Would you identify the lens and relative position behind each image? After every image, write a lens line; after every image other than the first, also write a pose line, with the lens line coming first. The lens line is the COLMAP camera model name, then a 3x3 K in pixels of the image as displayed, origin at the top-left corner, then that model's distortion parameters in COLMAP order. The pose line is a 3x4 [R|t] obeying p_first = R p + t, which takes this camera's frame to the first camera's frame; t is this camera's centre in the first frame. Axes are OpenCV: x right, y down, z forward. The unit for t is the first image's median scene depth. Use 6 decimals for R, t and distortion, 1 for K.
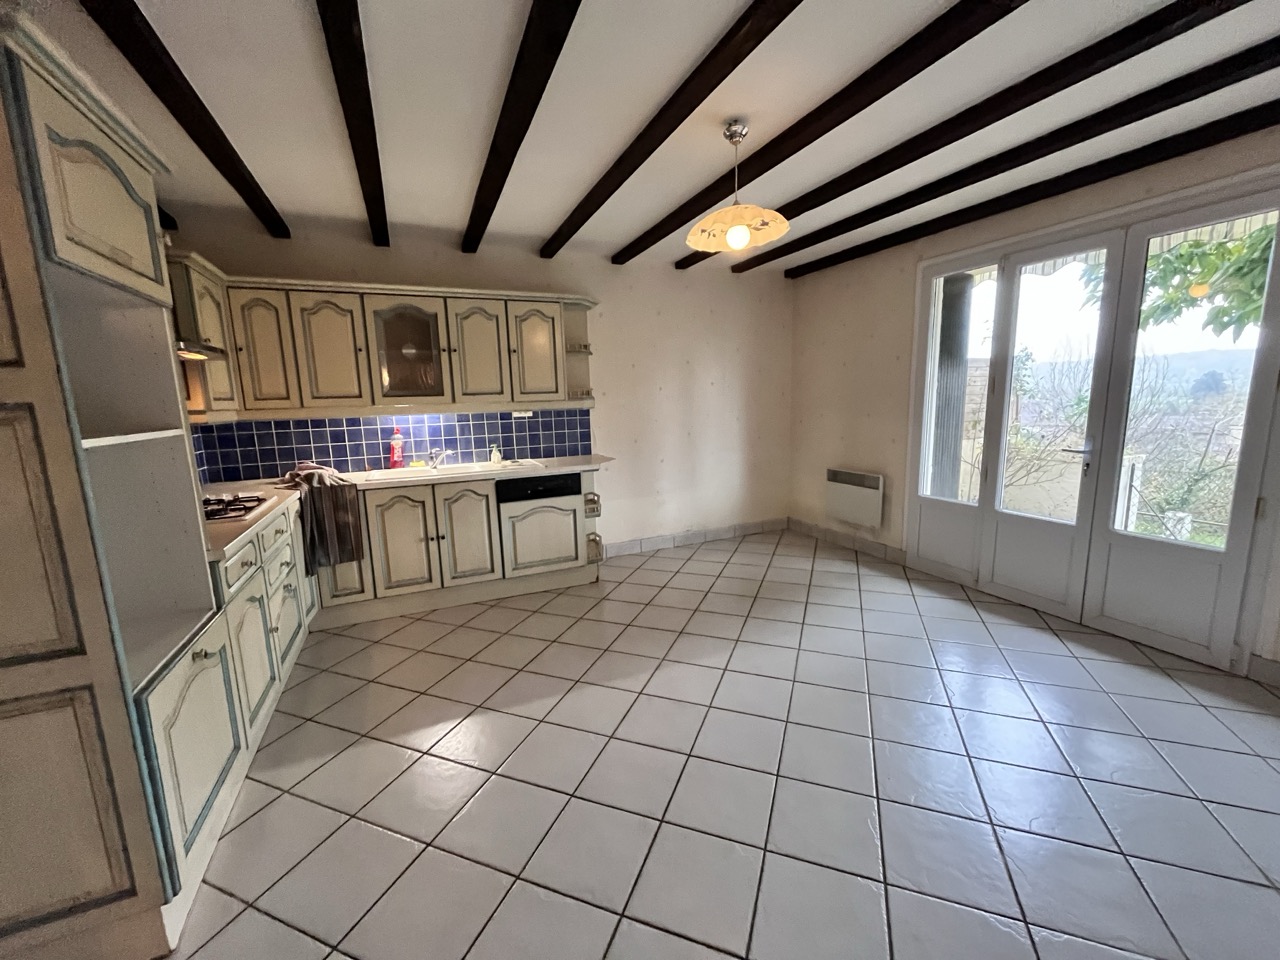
lens RADIAL K [[516.9, 0, 640.0], [0, 516.9, 480.0], [0, 0, 1]] dist [0.000947, 0.000176]
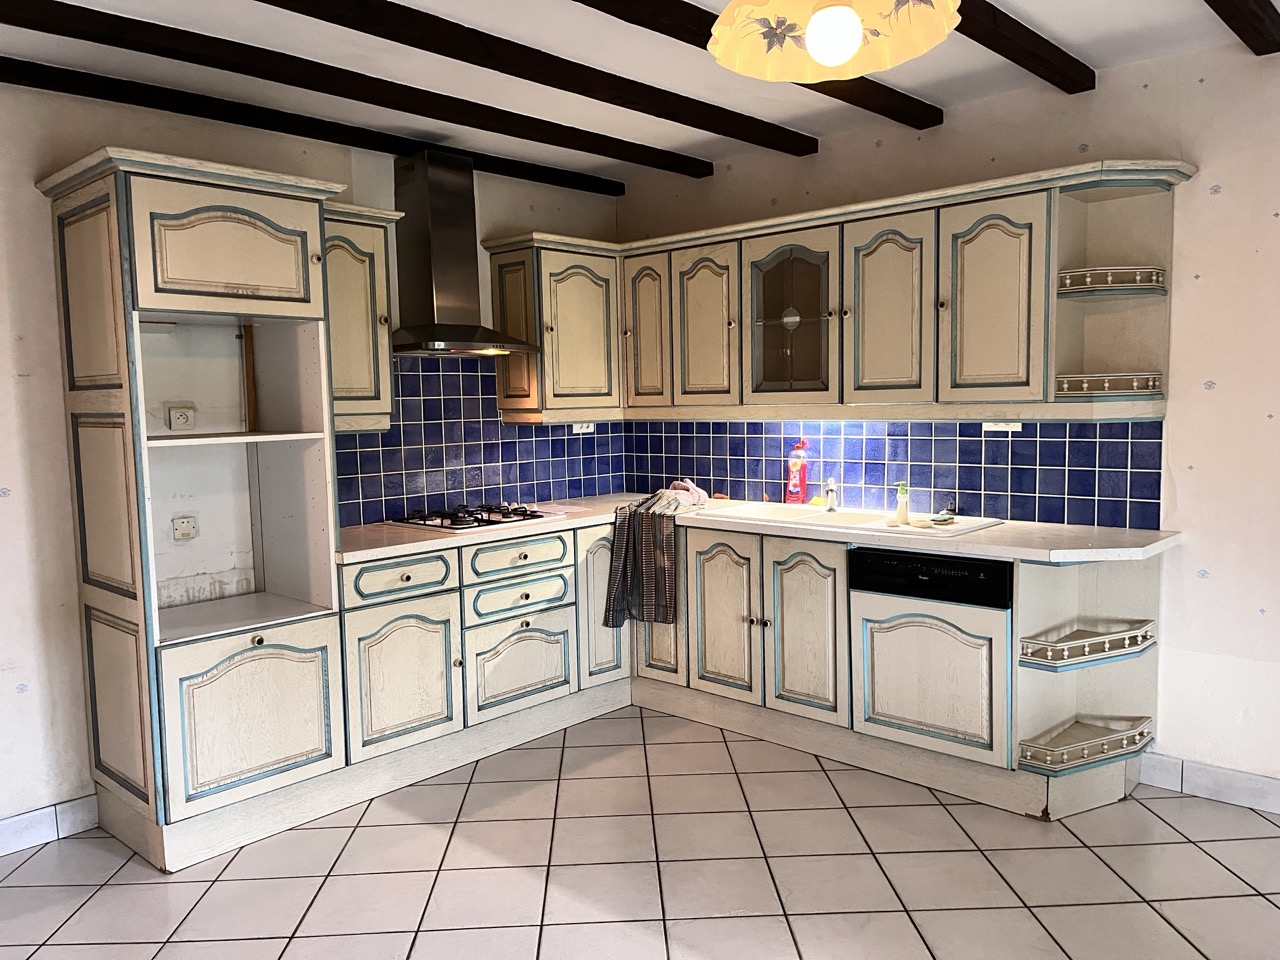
lens RADIAL K [[989.6, 0, 640.0], [0, 989.6, 480.0], [0, 0, 1]] dist [0.082037, -0.002170]
pose [[0.393040, 0.100392, -0.914025, 0.582655], [-0.134592, 0.989597, 0.050817, -0.091168], [0.909618, 0.103047, 0.402463, 0.362589]]
